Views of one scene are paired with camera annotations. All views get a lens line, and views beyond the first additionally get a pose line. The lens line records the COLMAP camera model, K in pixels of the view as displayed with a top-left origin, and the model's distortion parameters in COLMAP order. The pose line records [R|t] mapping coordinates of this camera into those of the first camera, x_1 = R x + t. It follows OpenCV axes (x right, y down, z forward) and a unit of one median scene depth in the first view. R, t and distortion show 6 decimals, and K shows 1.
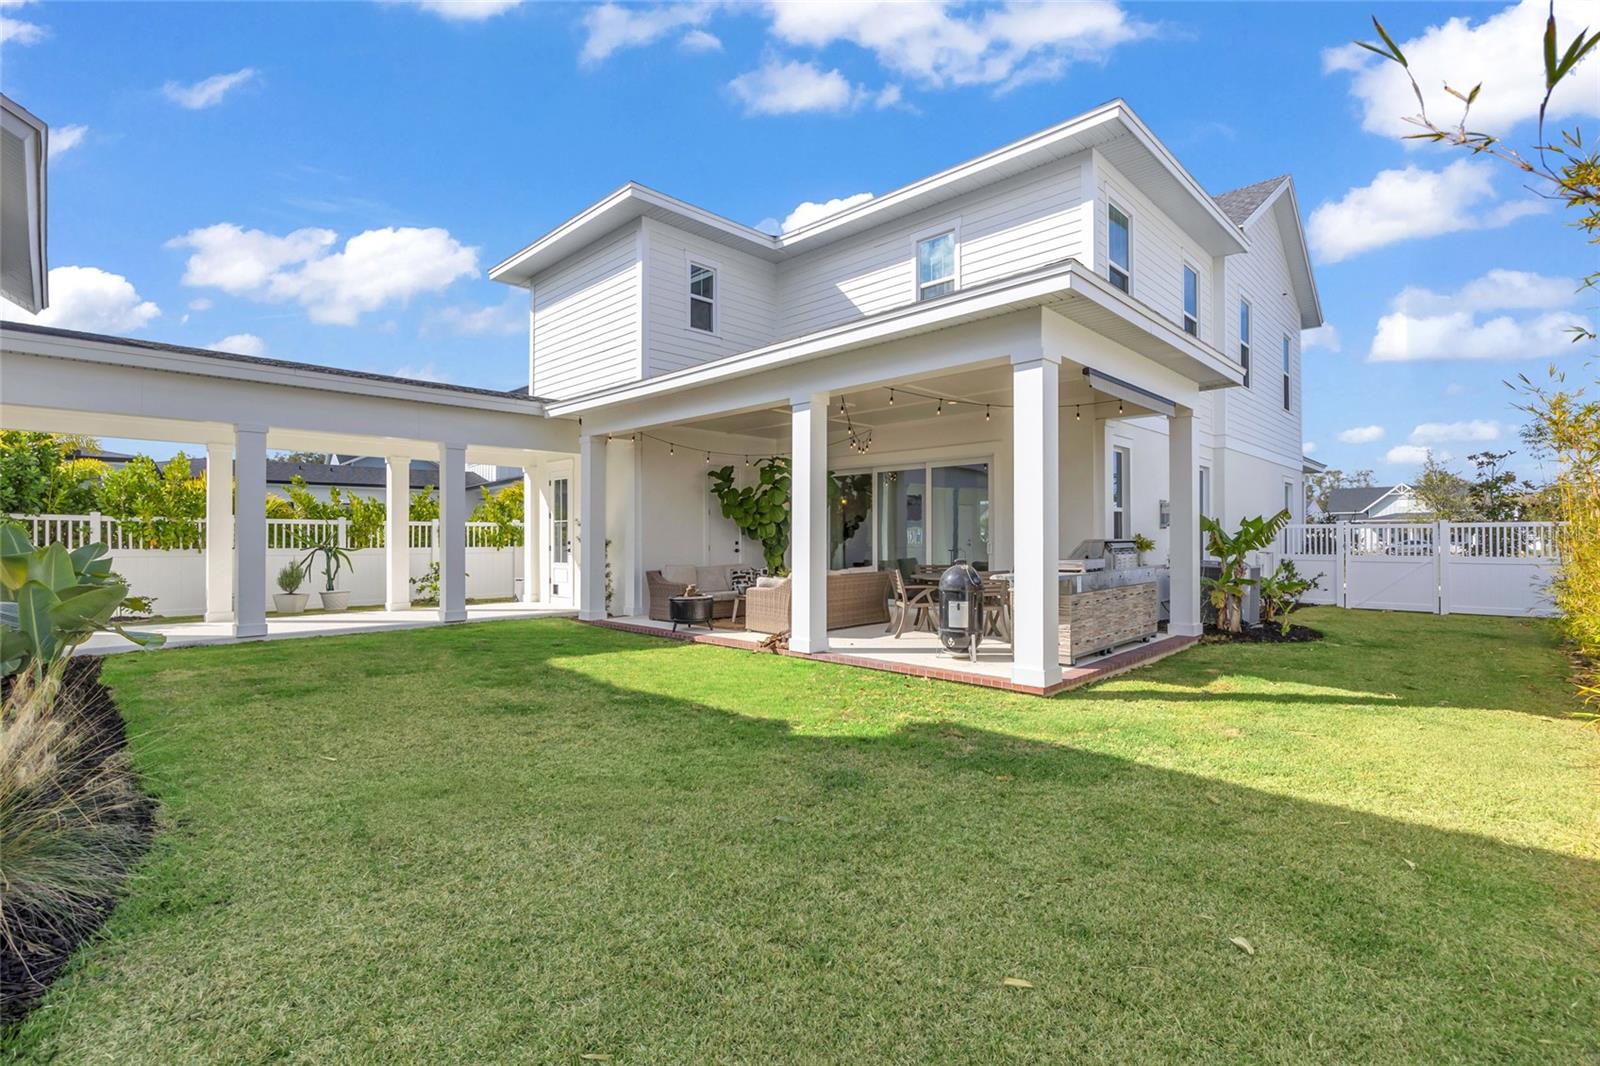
lens RADIAL K [[725.6, 0, 793.5], [0, 725.6, 531.9], [0, 0, 1]] dist [0.000104, -0.000278]
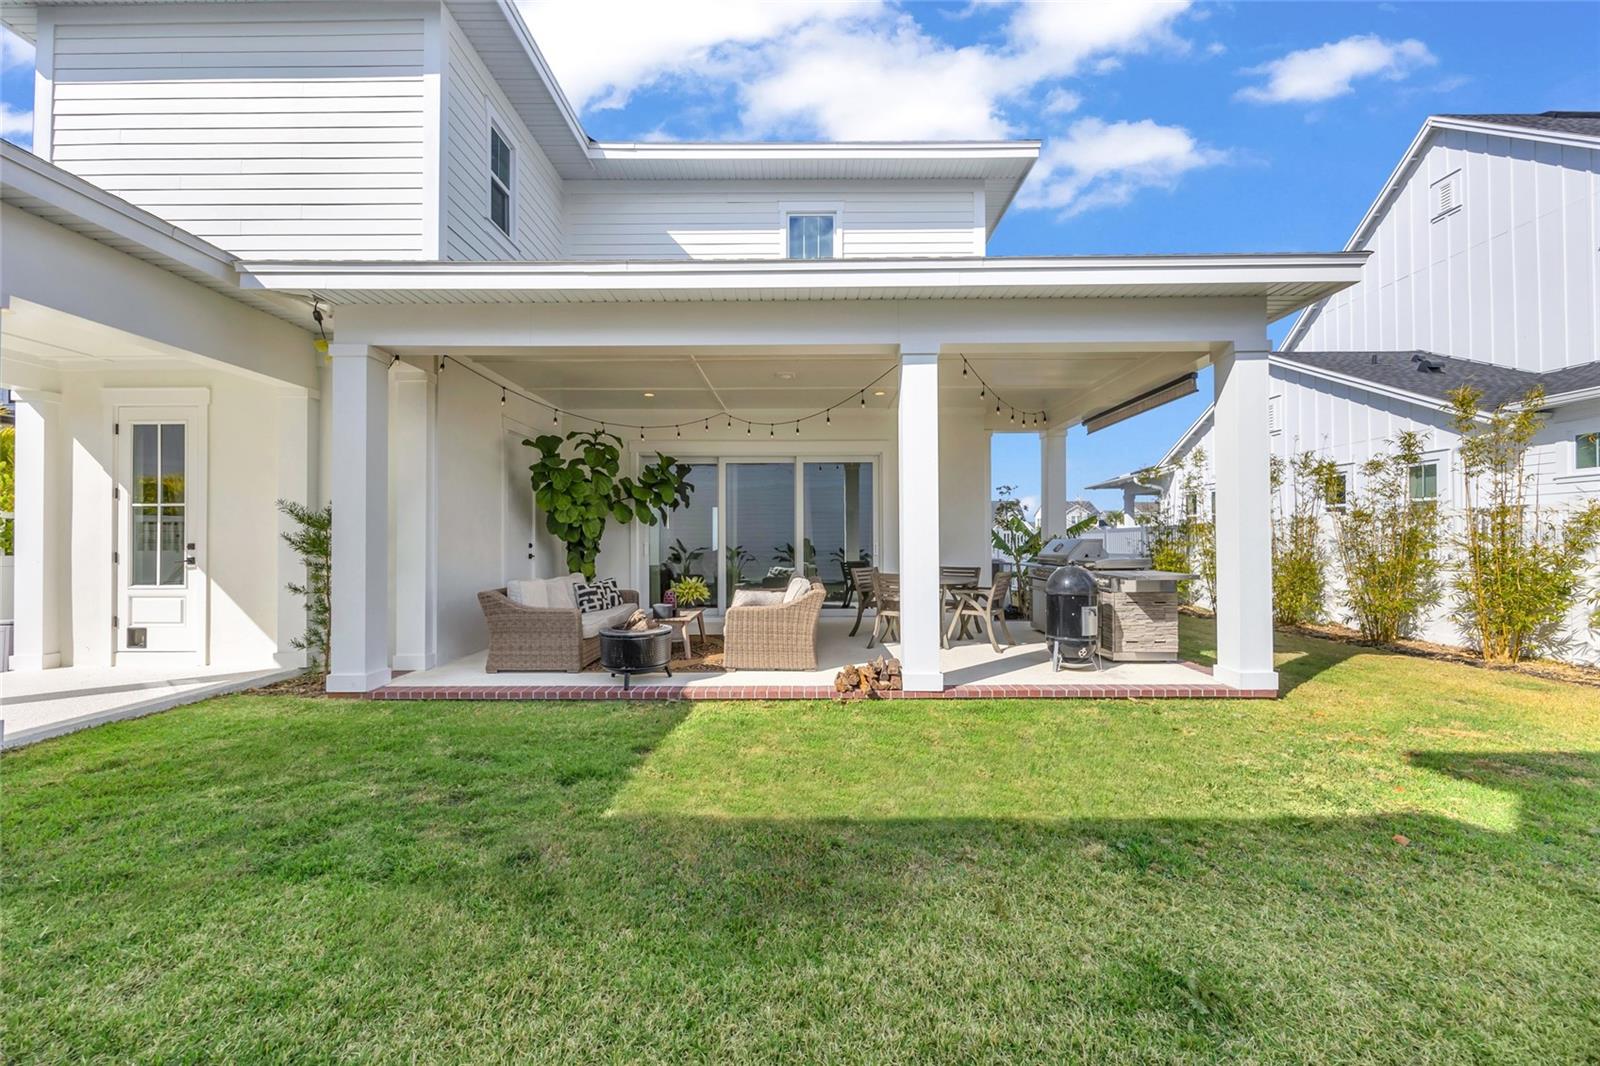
lens RADIAL K [[620.1, 0, 801.1], [0, 620.1, 538.2], [0, 0, 1]] dist [-0.000850, 0.000005]
pose [[0.719931, 0.005735, 0.694022, -0.360903], [-0.005202, 0.999982, -0.002867, 0.009700], [-0.694027, -0.001547, 0.719948, 0.441329]]
